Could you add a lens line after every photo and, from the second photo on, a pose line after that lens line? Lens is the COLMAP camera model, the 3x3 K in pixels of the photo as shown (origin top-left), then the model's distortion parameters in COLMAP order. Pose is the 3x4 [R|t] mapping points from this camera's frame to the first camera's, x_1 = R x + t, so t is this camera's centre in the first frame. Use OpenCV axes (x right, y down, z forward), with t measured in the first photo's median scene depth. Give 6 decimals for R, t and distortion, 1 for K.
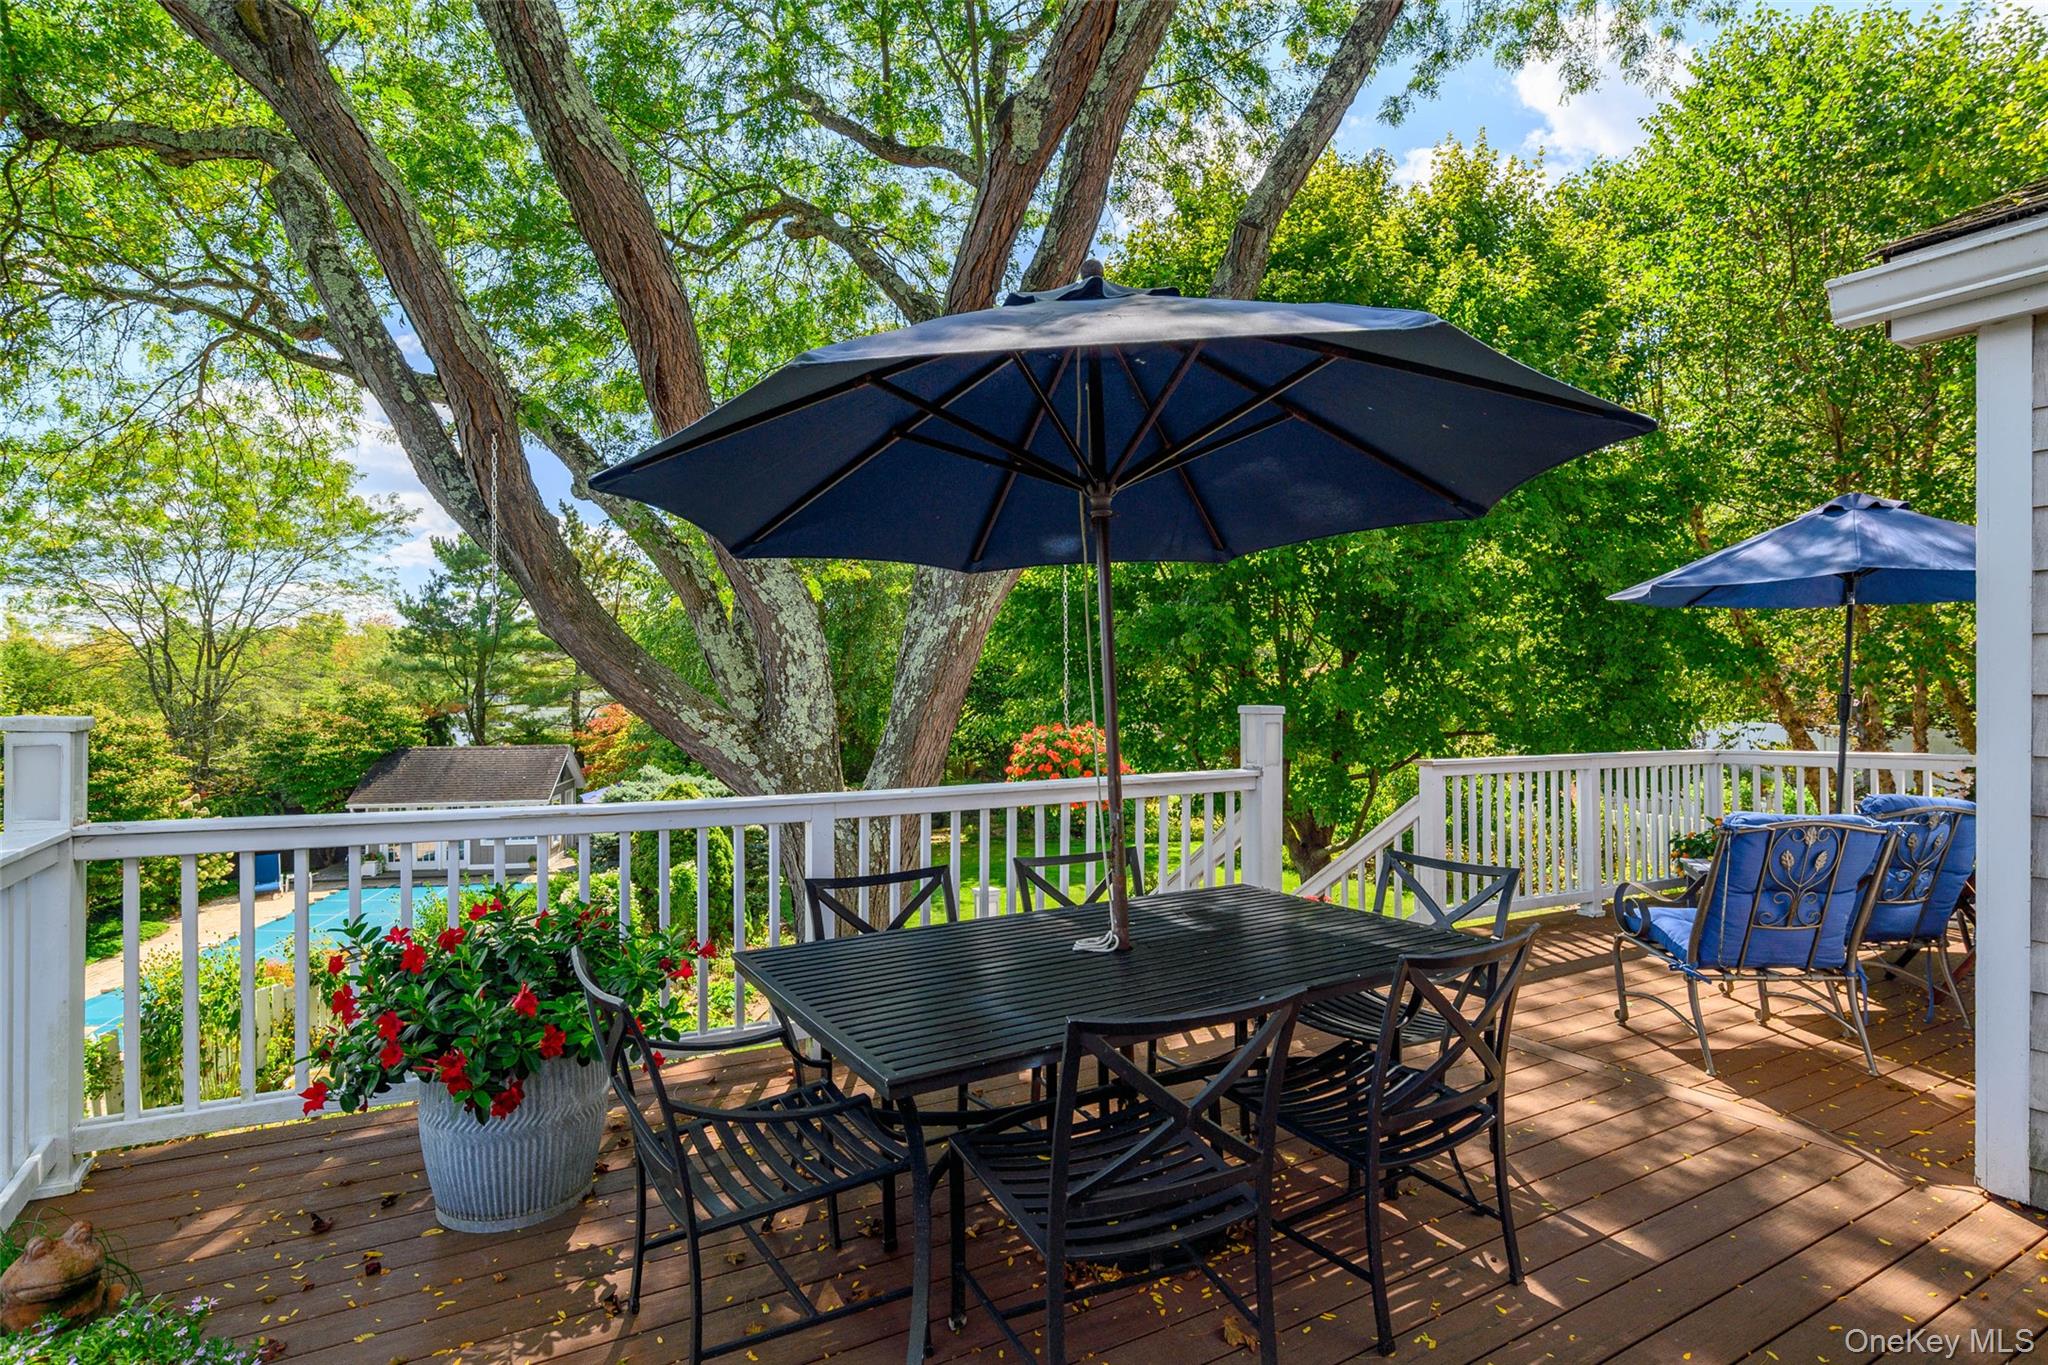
lens RADIAL K [[1041.4, 0, 1026.0], [0, 1041.4, 690.4], [0, 0, 1]] dist [0.000900, 0.003097]
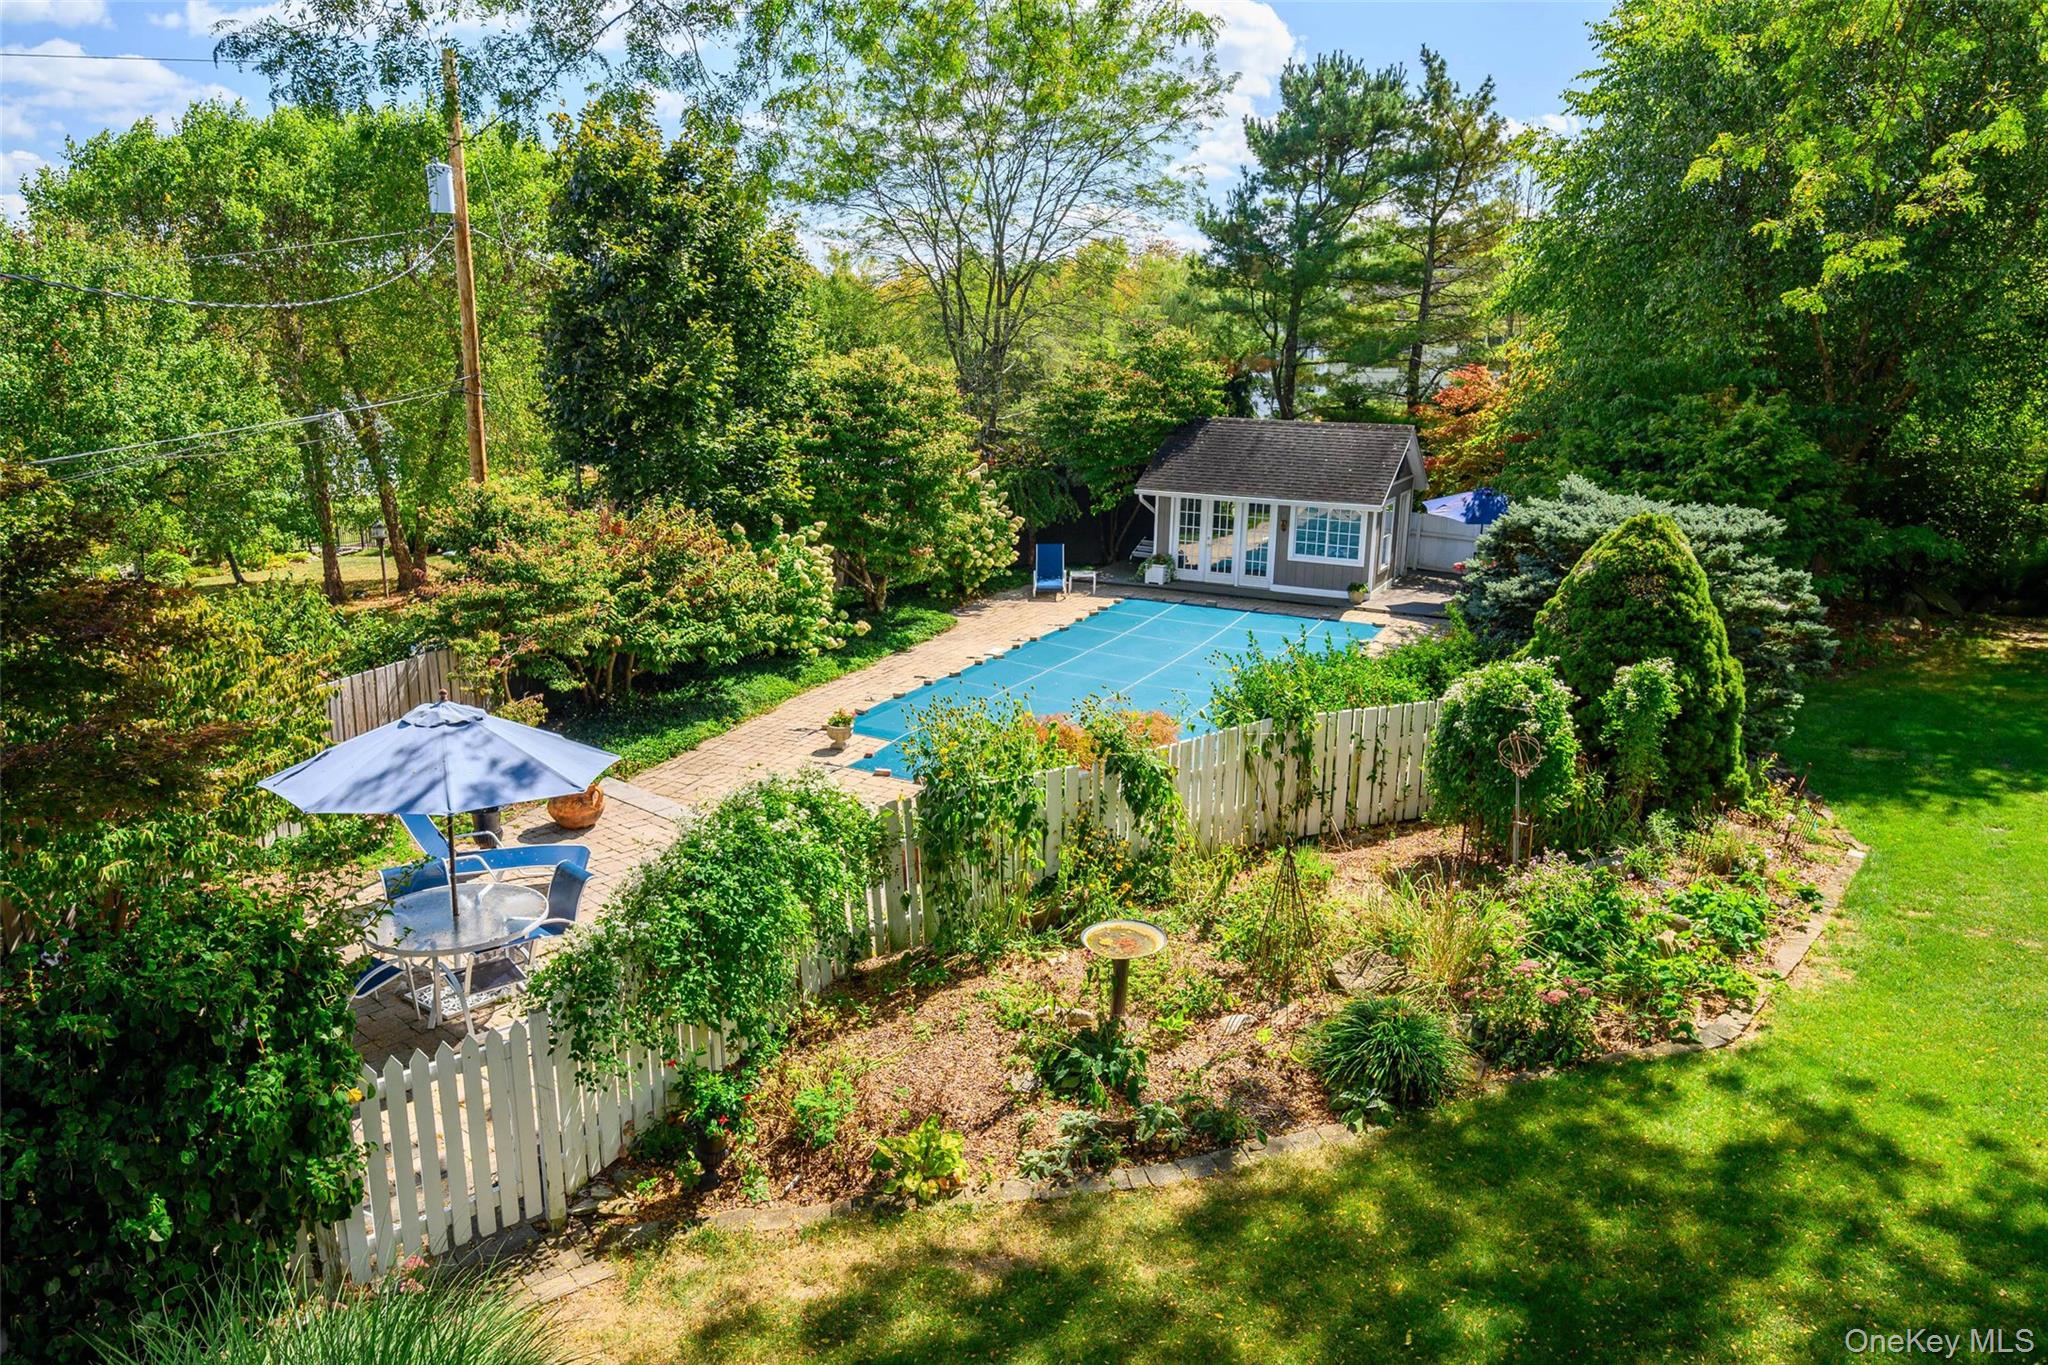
lens RADIAL K [[1405.0, 0, 1019.7], [0, 1405.0, 685.2], [0, 0, 1]] dist [0.003687, 0.000334]
pose [[0.796988, 0.164351, -0.581205, -0.078256], [-0.024093, 0.970152, 0.241298, 0.001142], [0.603515, -0.178308, 0.777159, 0.097245]]
